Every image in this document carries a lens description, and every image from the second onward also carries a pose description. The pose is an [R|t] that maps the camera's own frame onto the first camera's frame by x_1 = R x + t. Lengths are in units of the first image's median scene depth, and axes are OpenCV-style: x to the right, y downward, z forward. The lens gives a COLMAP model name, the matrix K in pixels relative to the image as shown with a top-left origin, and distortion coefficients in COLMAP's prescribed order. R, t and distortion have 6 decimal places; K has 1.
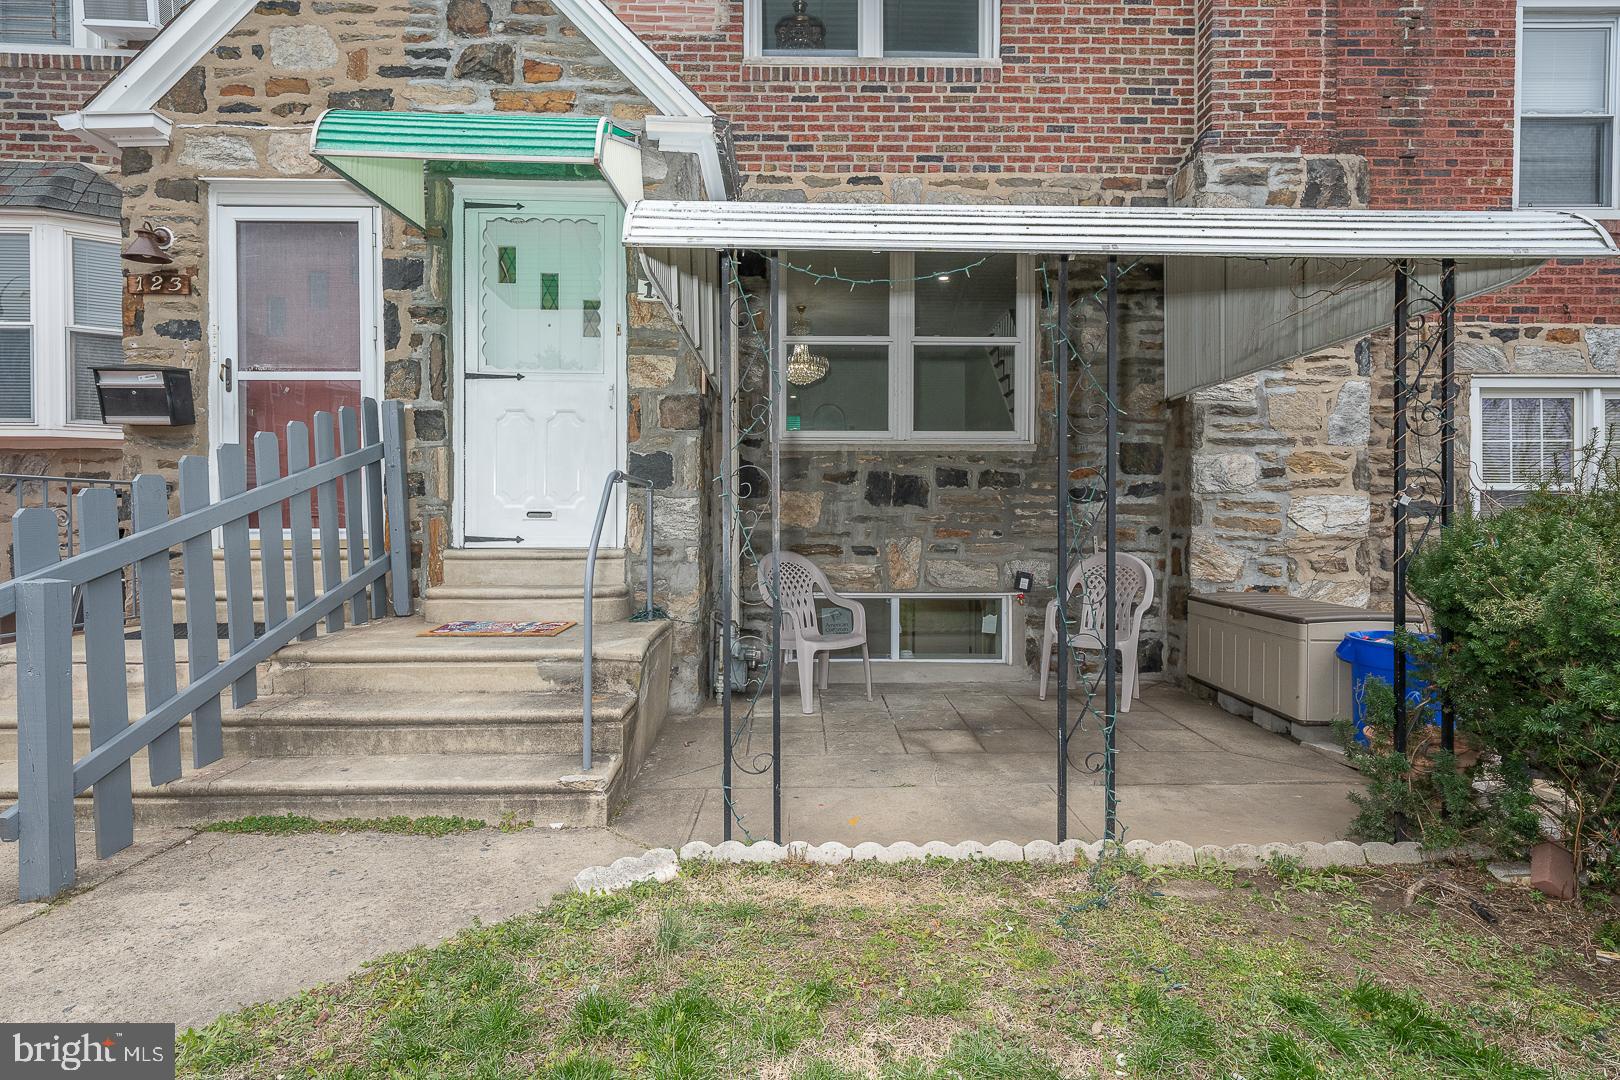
lens RADIAL K [[818.1, 0, 807.3], [0, 818.1, 533.4], [0, 0, 1]] dist [0.006378, 0.001600]
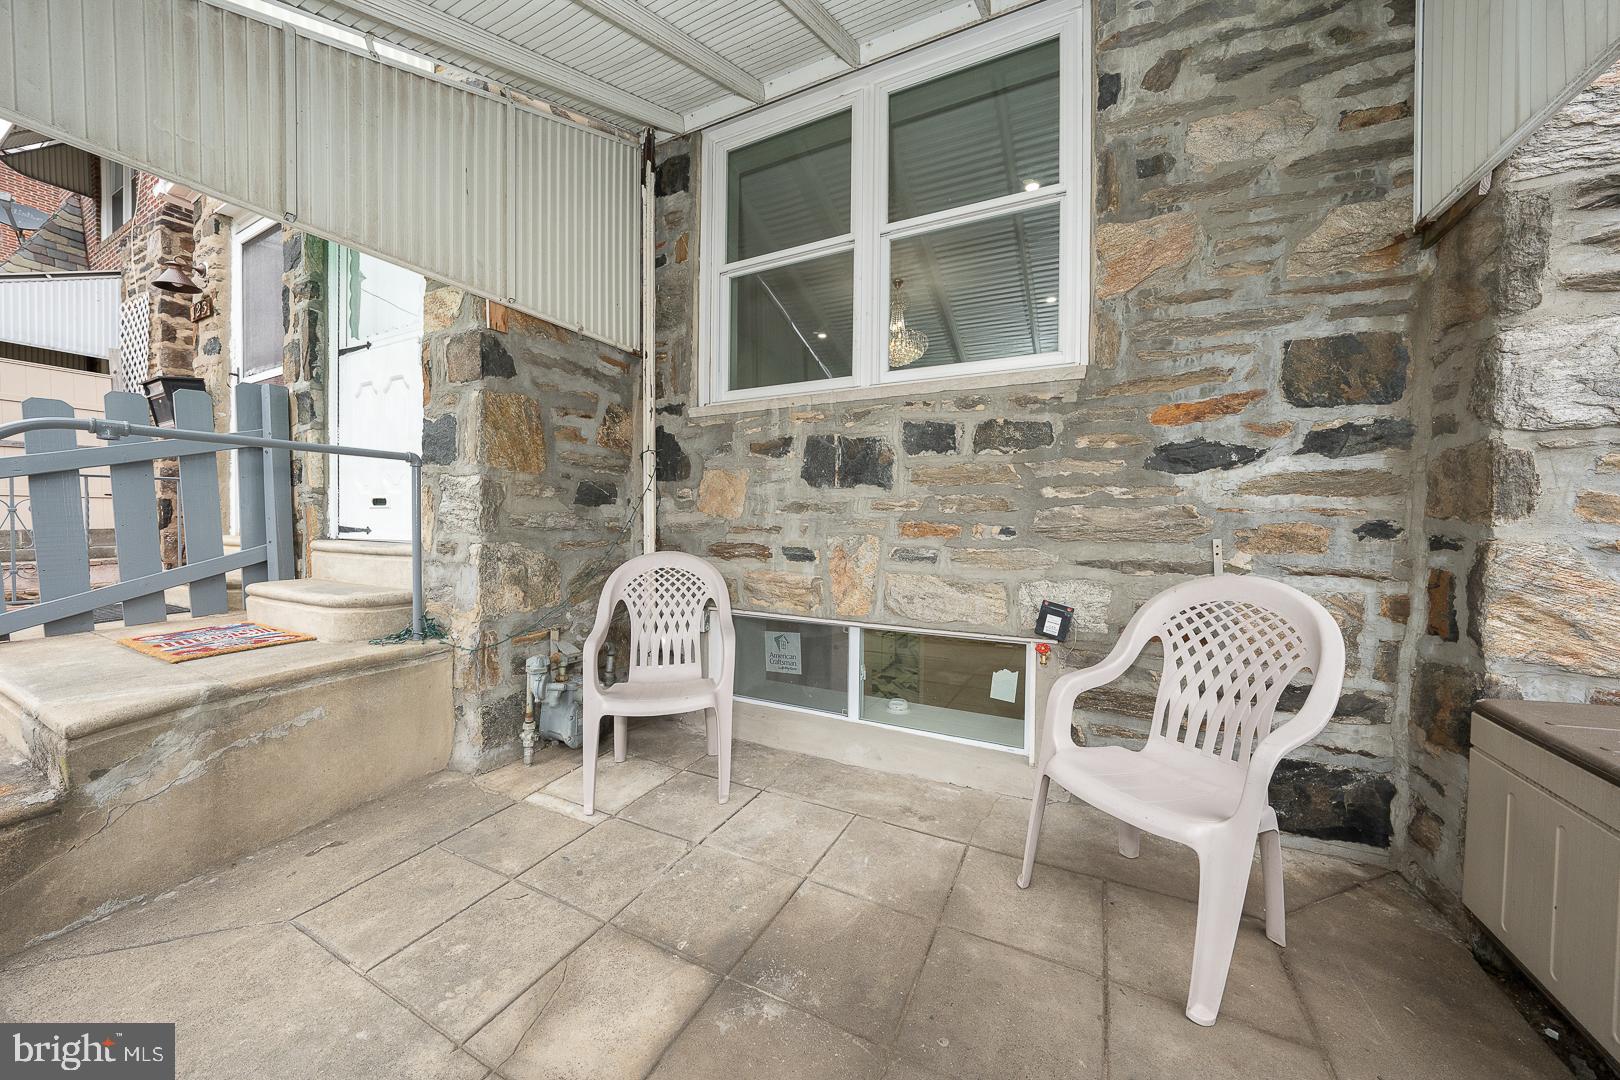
lens RADIAL K [[557.0, 0, 806.7], [0, 557.0, 534.8], [0, 0, 1]] dist [-0.027556, 0.005348]
pose [[0.882841, 0.016651, -0.469377, 0.297048], [-0.012019, 0.999845, 0.012863, -0.000936], [0.469519, -0.005714, 0.882904, 0.611919]]
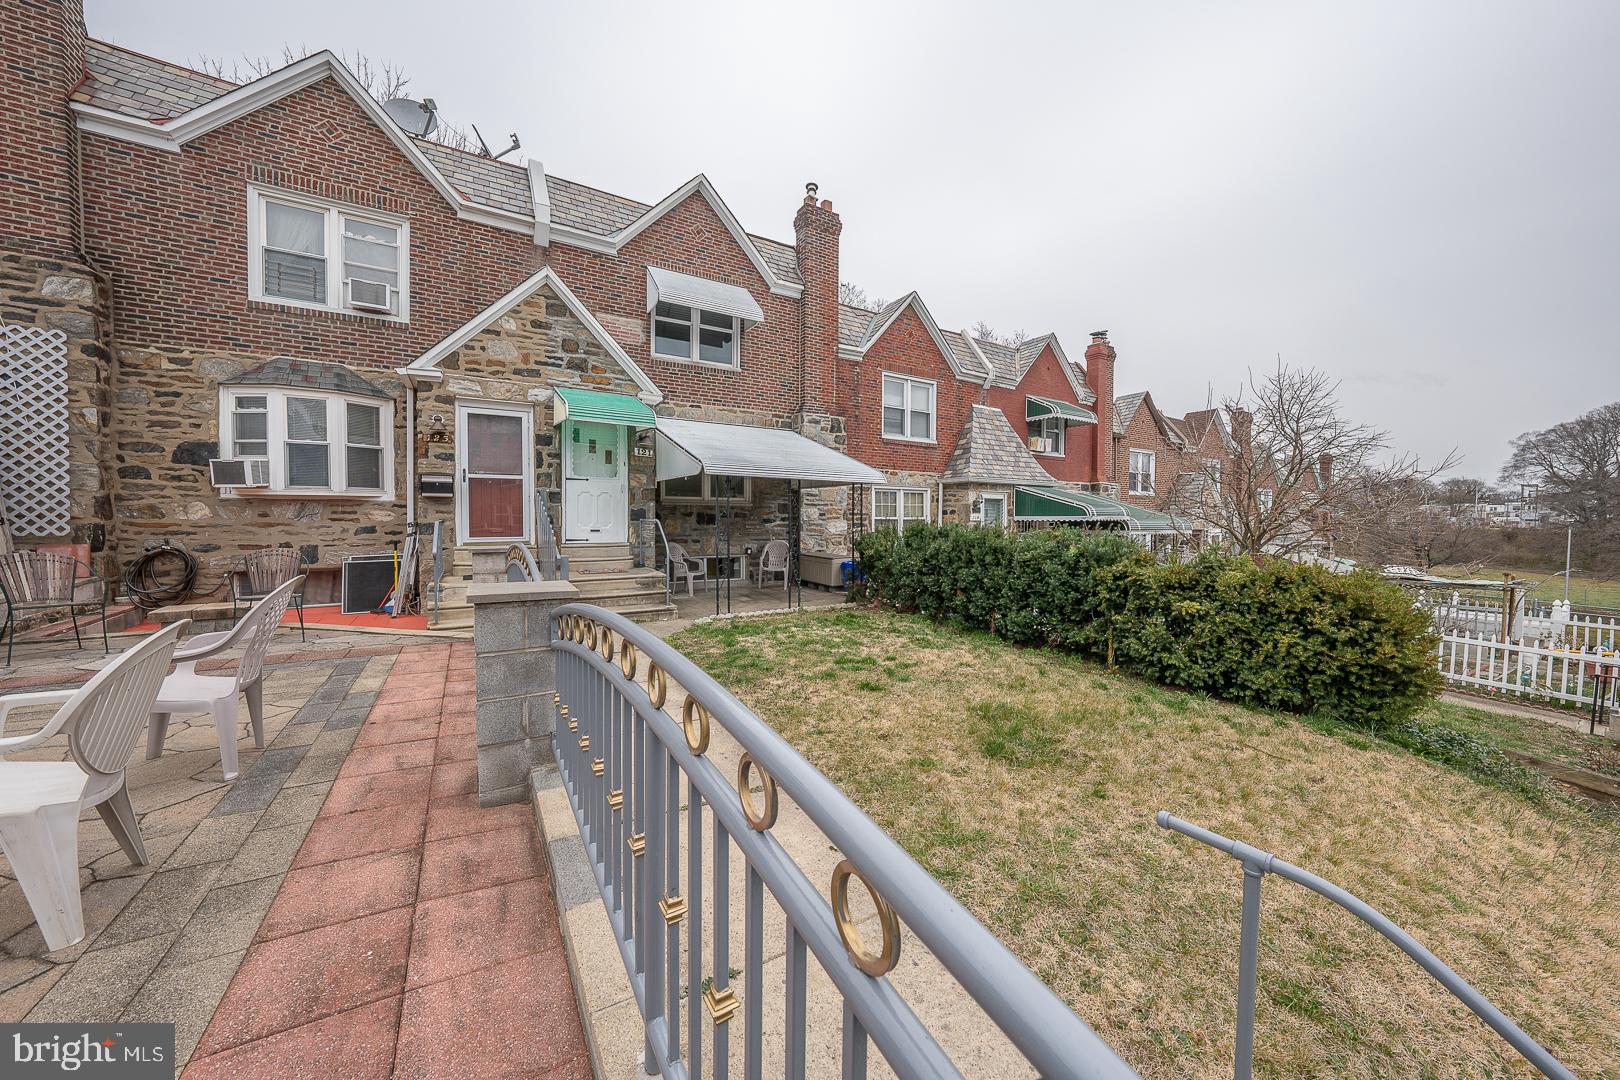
lens RADIAL K [[557.0, 0, 807.0], [0, 557.0, 535.4], [0, 0, 1]] dist [-0.027556, 0.005348]
pose [[0.861637, -0.013844, 0.507337, -0.570263], [0.001287, 0.999684, 0.025093, -0.046010], [-0.507524, -0.020968, 0.861382, -0.819049]]
